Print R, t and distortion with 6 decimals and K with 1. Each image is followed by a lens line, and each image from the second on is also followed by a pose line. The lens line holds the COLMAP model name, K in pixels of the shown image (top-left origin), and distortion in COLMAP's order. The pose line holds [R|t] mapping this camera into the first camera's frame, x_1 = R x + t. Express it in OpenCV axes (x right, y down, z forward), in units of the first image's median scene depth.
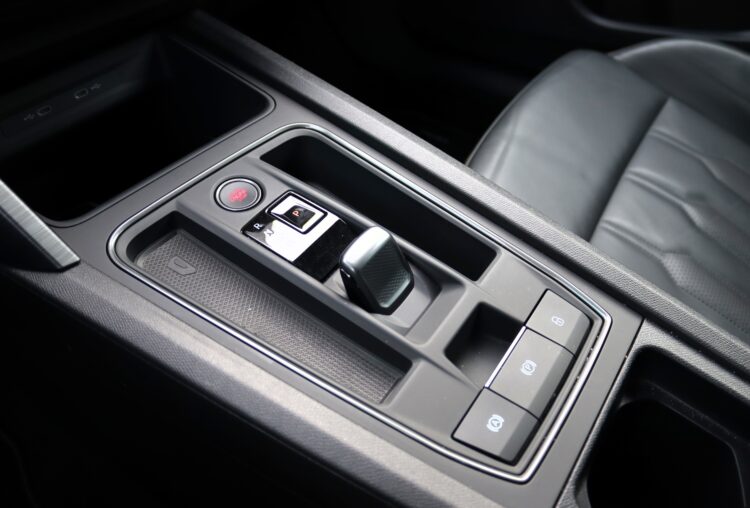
lens RADIAL K [[606.5, 0, 375.0], [0, 606.5, 254.0], [0, 0, 1]] dist [-0.153066, 0.090296]
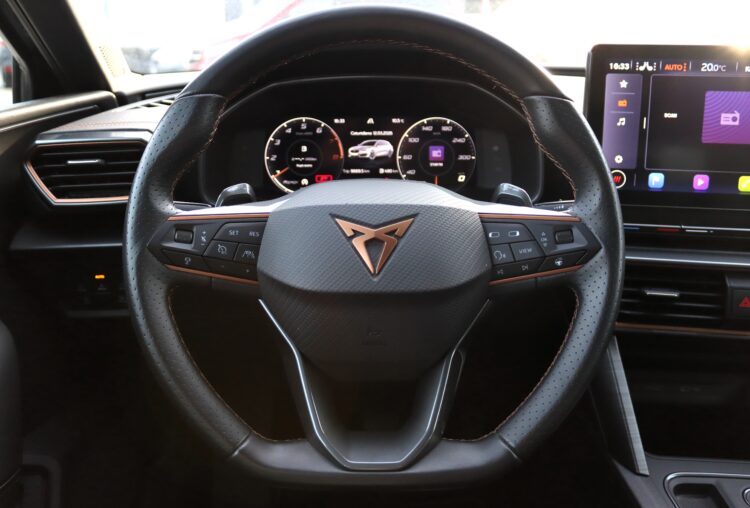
lens RADIAL K [[606.5, 0, 375.0], [0, 606.5, 254.0], [0, 0, 1]] dist [-0.153066, 0.090296]
pose [[0.560626, 0.290939, -0.775276, 0.169324], [-0.584977, 0.801803, -0.122121, 0.141930], [0.586089, 0.521983, 0.619705, -0.770702]]
